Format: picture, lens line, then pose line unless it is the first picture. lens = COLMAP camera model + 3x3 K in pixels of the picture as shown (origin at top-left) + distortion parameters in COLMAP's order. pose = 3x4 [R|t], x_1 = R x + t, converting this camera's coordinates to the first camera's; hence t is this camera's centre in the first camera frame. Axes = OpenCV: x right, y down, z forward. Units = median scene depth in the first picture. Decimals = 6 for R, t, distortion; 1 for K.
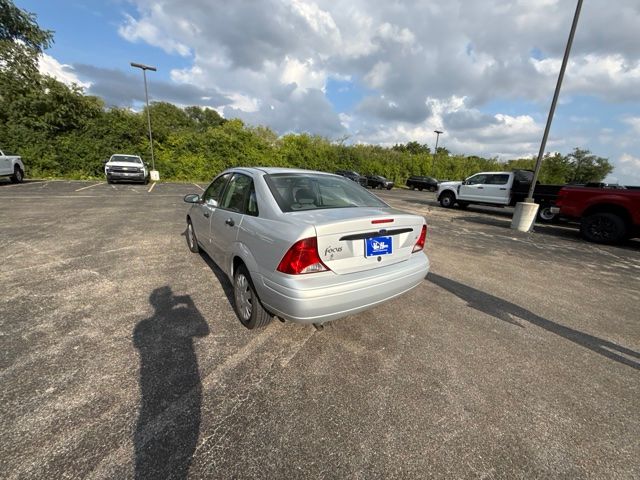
lens RADIAL K [[254.1, 0, 321.7], [0, 254.1, 241.9], [0, 0, 1]] dist [0.000125, -0.000312]
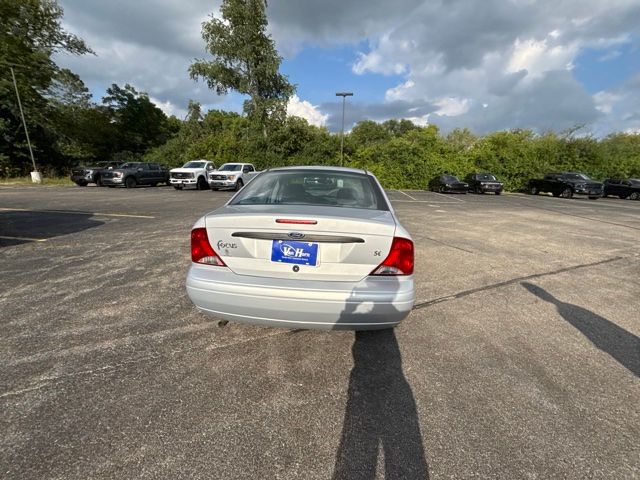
lens RADIAL K [[254.1, 0, 321.2], [0, 254.1, 242.8], [0, 0, 1]] dist [0.000125, -0.000312]
pose [[0.760646, 0.134291, -0.635125, 0.073061], [-0.150456, 0.988198, 0.028754, -0.004544], [0.631491, 0.073687, 0.771874, 0.040183]]
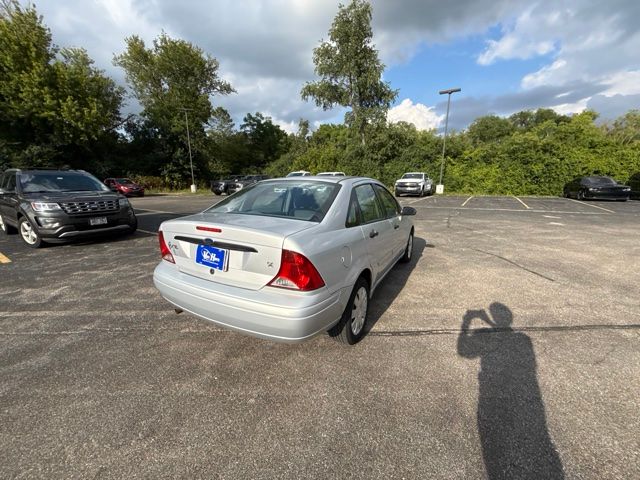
lens RADIAL K [[254.1, 0, 321.8], [0, 254.1, 242.9], [0, 0, 1]] dist [0.000125, -0.000312]
pose [[0.448059, 0.157866, -0.879955, 0.108483], [-0.200119, 0.977020, 0.073382, -0.016068], [0.871318, 0.143216, 0.469355, 0.084272]]
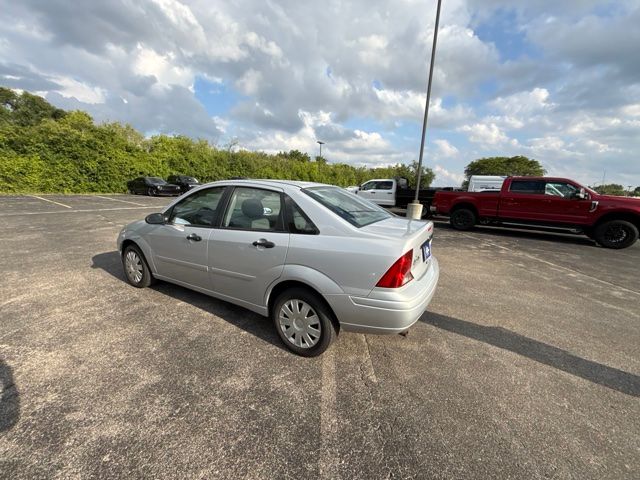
lens RADIAL K [[254.1, 0, 321.5], [0, 254.1, 242.0], [0, 0, 1]] dist [0.000125, -0.000312]
pose [[0.906735, -0.103167, 0.408886, -0.061611], [0.112280, 0.993675, 0.001726, -0.007207], [-0.406477, 0.044345, 0.912584, 0.013504]]
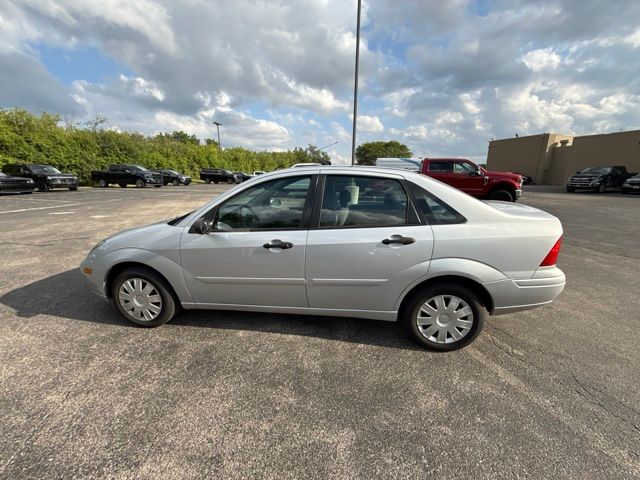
lens RADIAL K [[254.1, 0, 321.8], [0, 254.1, 240.7], [0, 0, 1]] dist [0.000125, -0.000312]
pose [[0.676753, -0.232363, 0.698579, -0.120053], [0.214319, 0.969969, 0.115011, -0.024512], [-0.704324, 0.071885, 0.706229, 0.071491]]
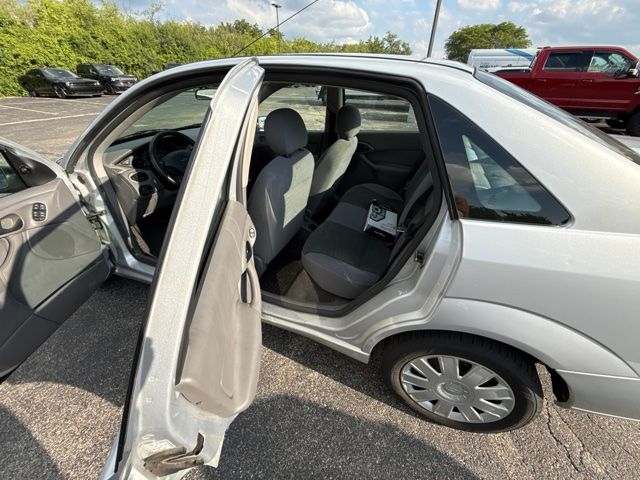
lens RADIAL K [[254.1, 0, 321.8], [0, 254.1, 241.1], [0, 0, 1]] dist [0.000125, -0.000312]
pose [[0.838222, -0.338170, 0.427815, -0.065108], [0.175364, 0.909991, 0.375718, -0.025735], [-0.516364, -0.239911, 0.822077, 0.086802]]
